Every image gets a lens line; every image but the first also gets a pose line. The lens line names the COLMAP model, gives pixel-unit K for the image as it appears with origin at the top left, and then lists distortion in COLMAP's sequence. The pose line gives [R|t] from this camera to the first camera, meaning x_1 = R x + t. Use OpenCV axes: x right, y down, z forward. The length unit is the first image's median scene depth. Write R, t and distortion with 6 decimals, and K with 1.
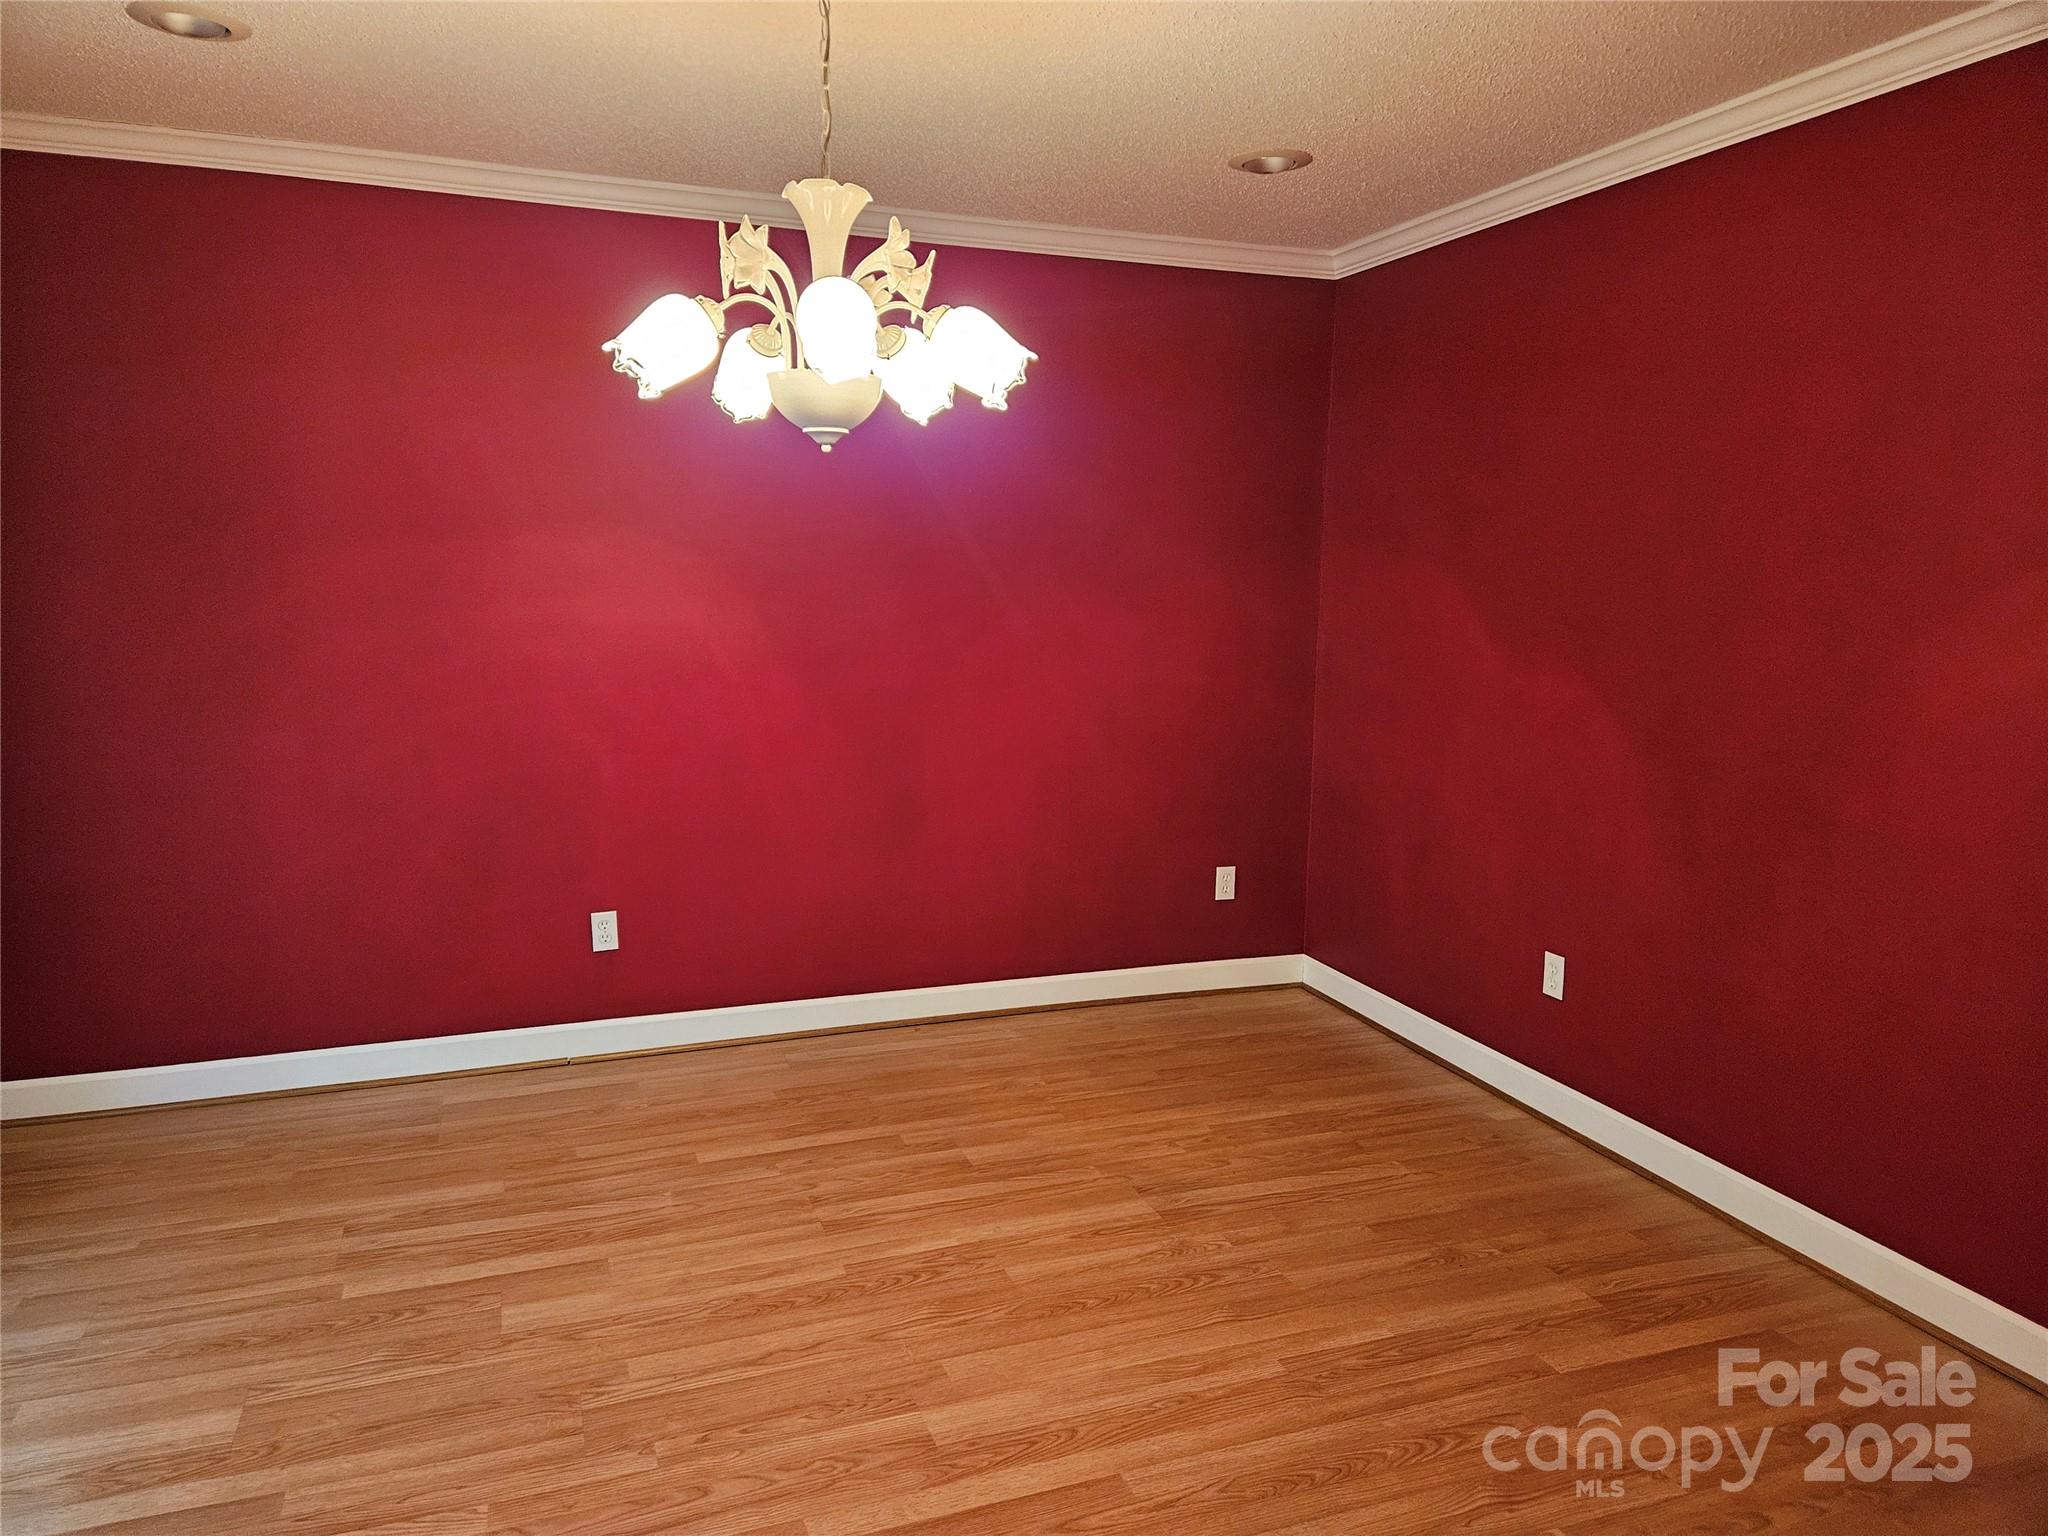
lens RADIAL K [[1369.4, 0, 1047.3], [0, 1369.4, 743.8], [0, 0, 1]] dist [0.057500, -0.047091]
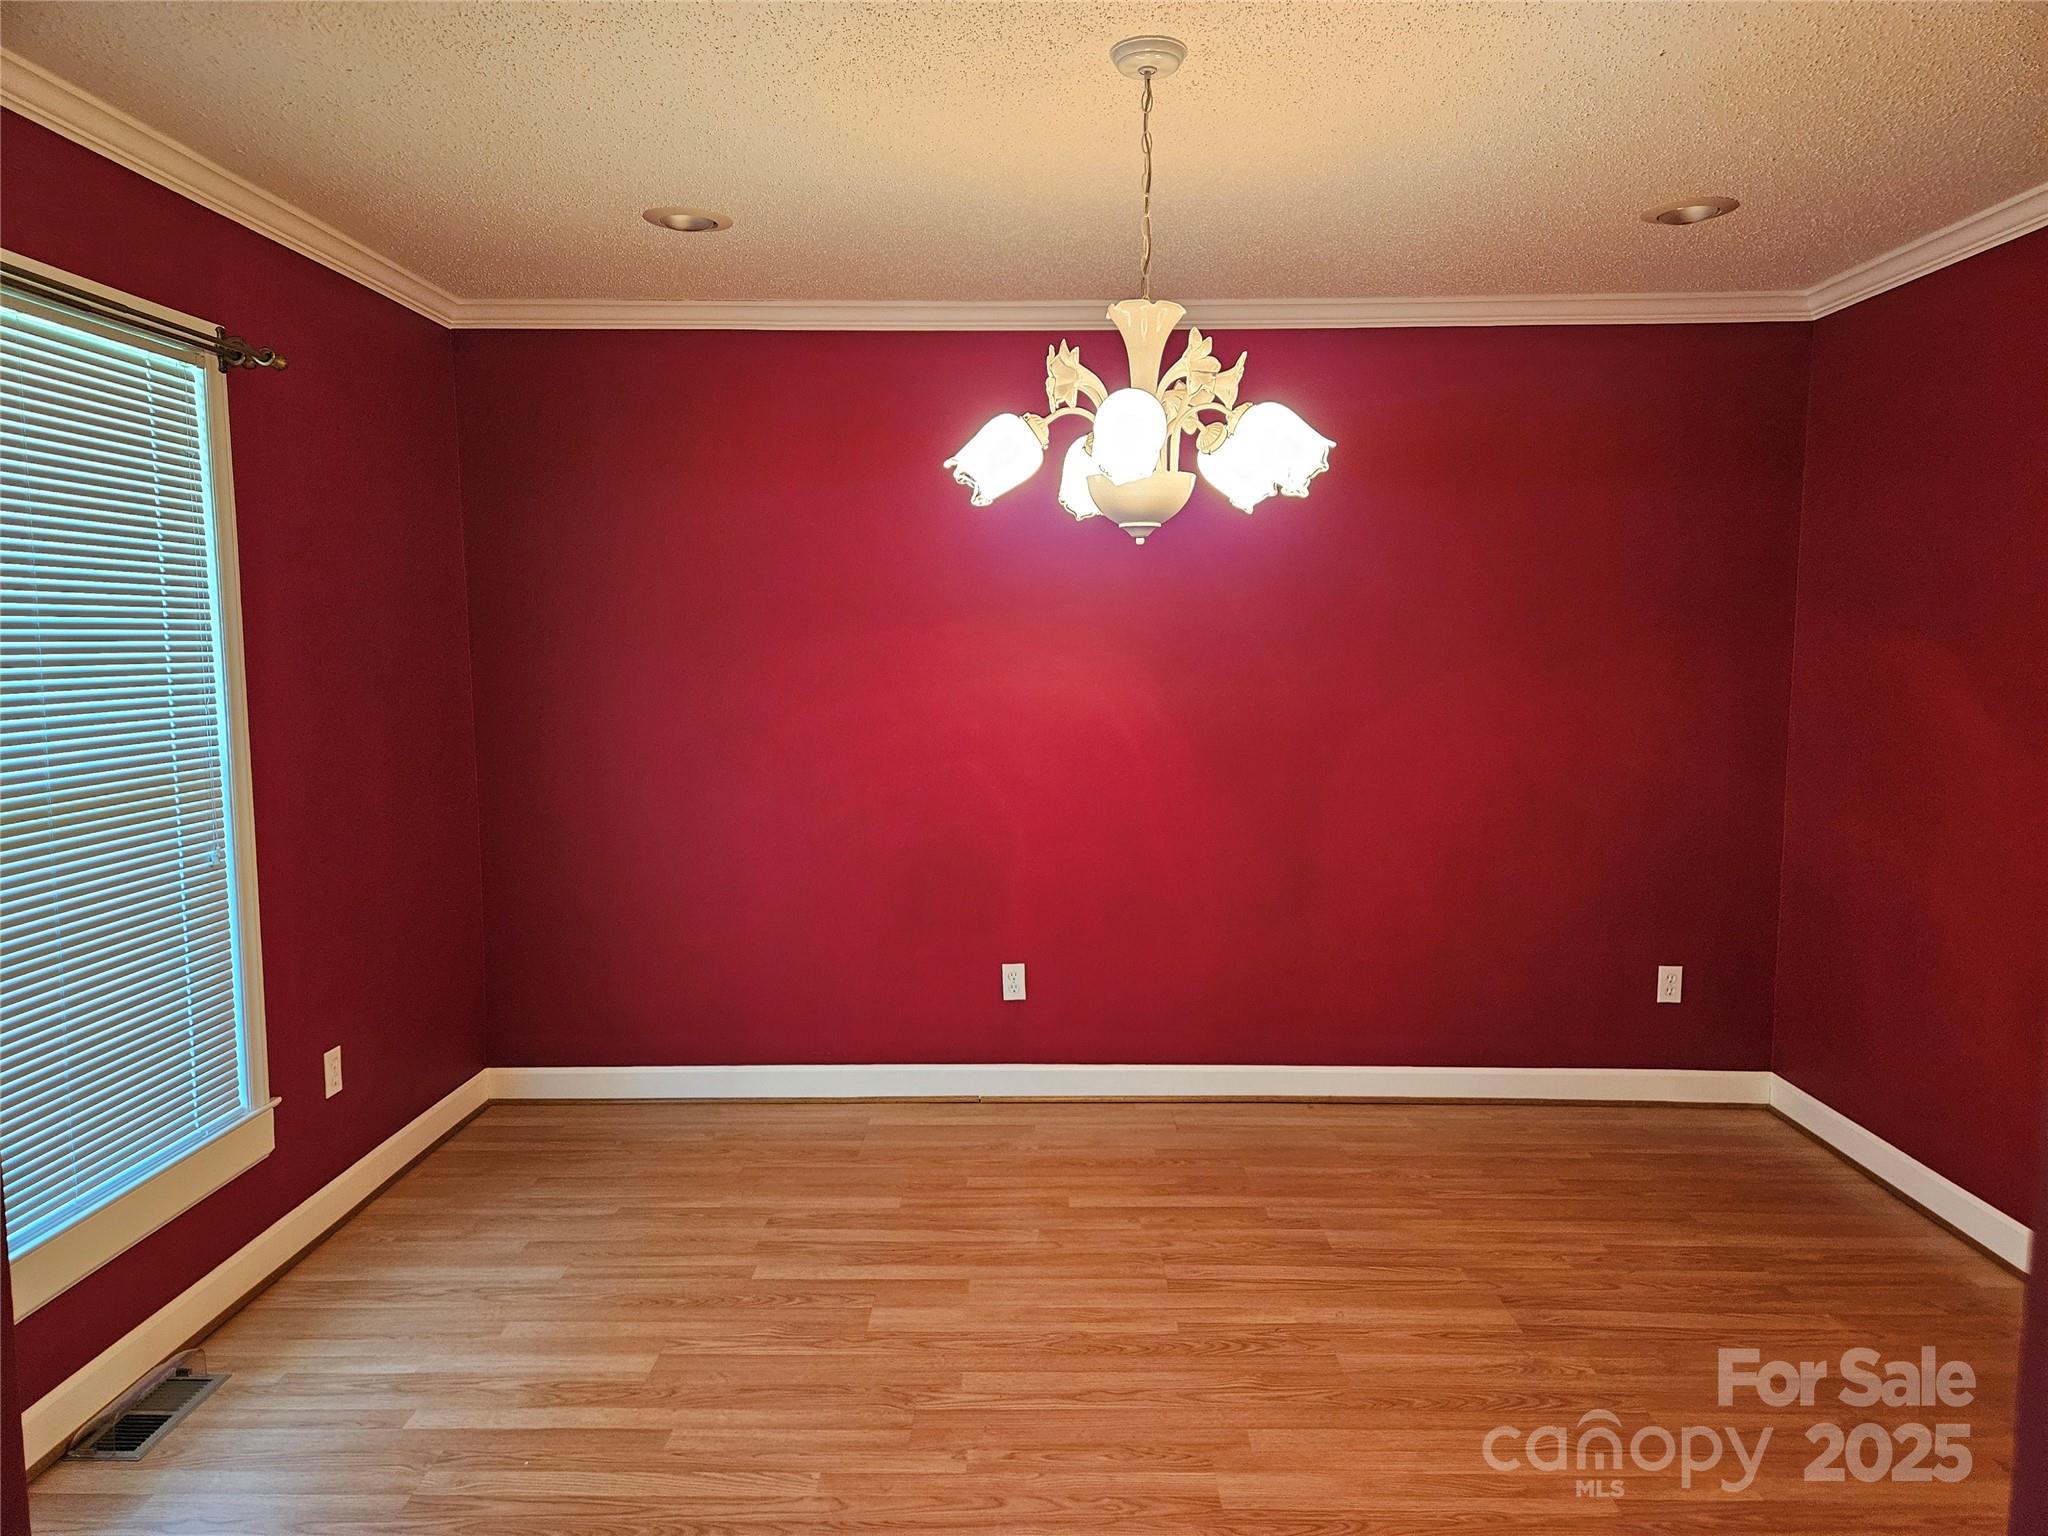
lens RADIAL K [[1369.4, 0, 1041.1], [0, 1369.4, 747.4], [0, 0, 1]] dist [0.057500, -0.047091]
pose [[0.937809, 0.014522, -0.346849, 0.108608], [-0.032086, 0.998474, -0.044949, -0.001042], [0.345667, 0.053282, 0.936843, -0.023382]]
